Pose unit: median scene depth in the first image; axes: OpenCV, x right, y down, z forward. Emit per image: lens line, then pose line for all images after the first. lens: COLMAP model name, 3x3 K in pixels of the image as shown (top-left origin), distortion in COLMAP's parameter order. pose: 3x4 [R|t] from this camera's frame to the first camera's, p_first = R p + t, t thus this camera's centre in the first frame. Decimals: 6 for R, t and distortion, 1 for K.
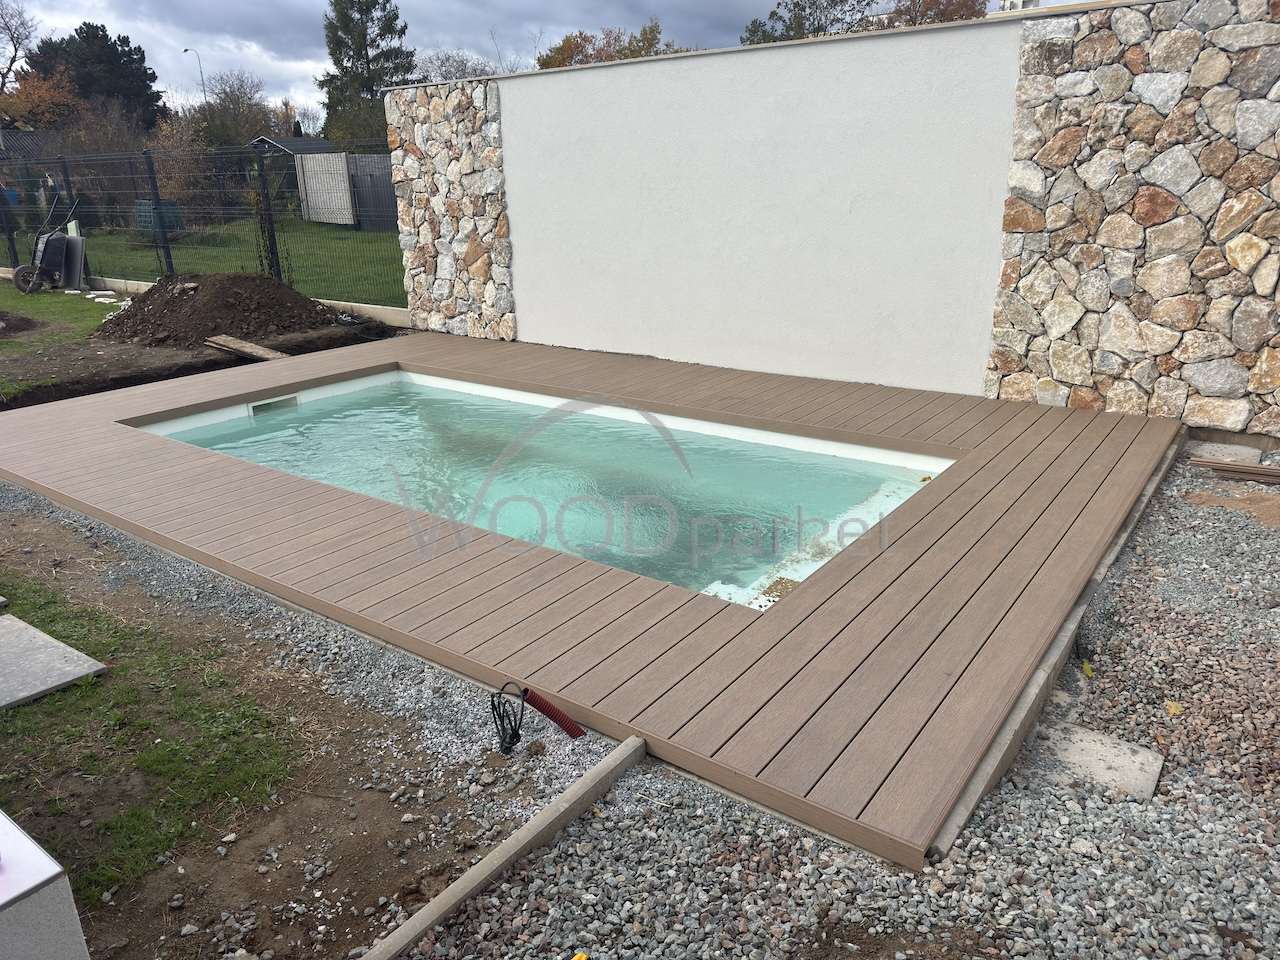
lens RADIAL K [[899.1, 0, 636.6], [0, 899.1, 489.2], [0, 0, 1]] dist [0.034216, -0.038117]
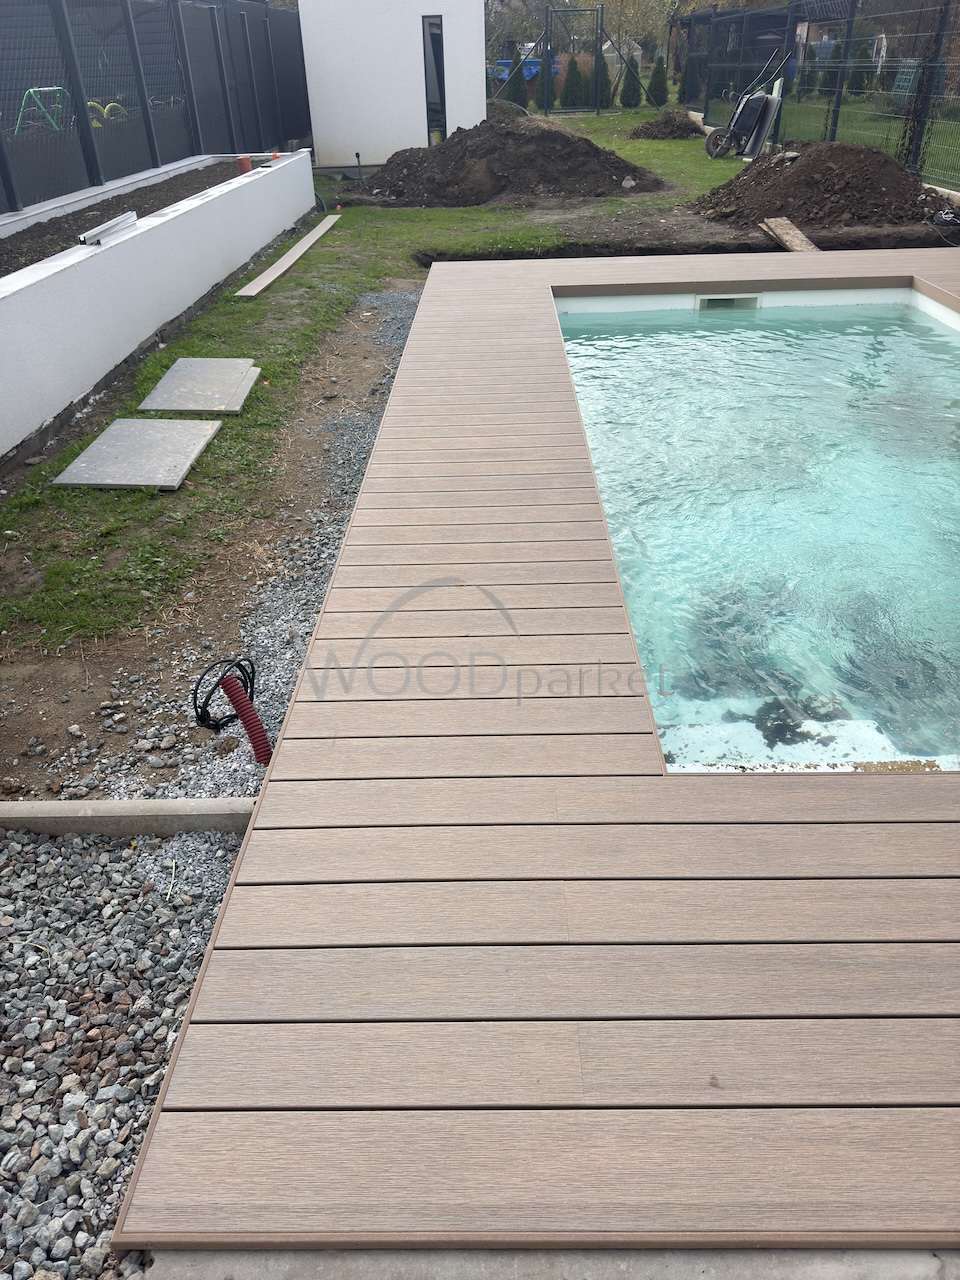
lens RADIAL K [[899.1, 0, 480.0], [0, 899.1, 640.0], [0, 0, 1]] dist [0.034216, -0.038117]
pose [[0.583133, 0.439061, -0.683507, 0.246290], [-0.255651, 0.897800, 0.358606, -0.066137], [0.771102, -0.034376, 0.635783, 0.312058]]
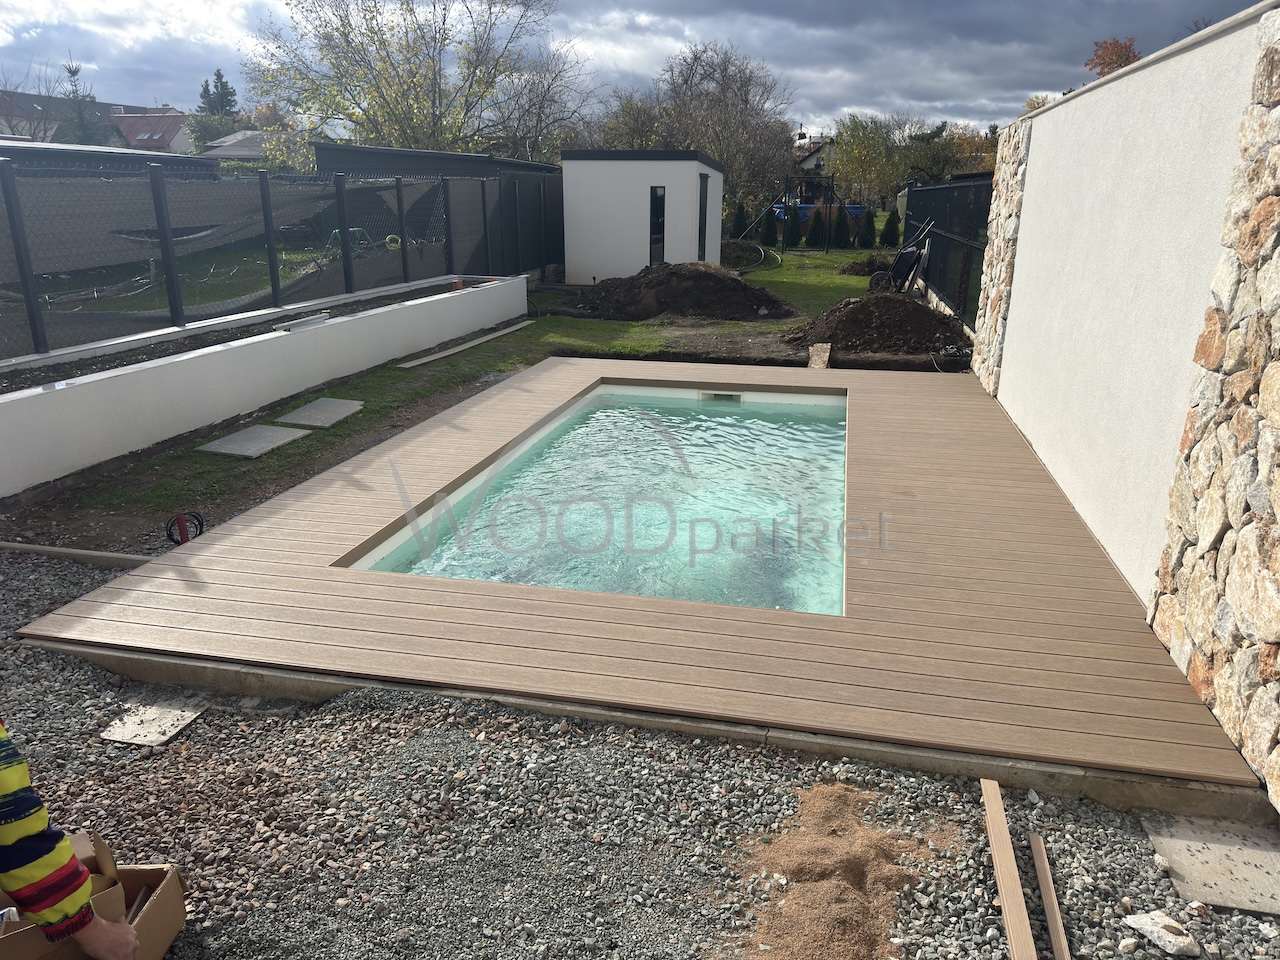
lens RADIAL K [[894.4, 0, 647.1], [0, 894.4, 485.6], [0, 0, 1]] dist [0.107346, -0.146126]
pose [[0.407946, 0.302091, -0.861580, 0.826275], [-0.317798, 0.931646, 0.176185, -0.204151], [0.855912, 0.201934, 0.476065, 0.426346]]
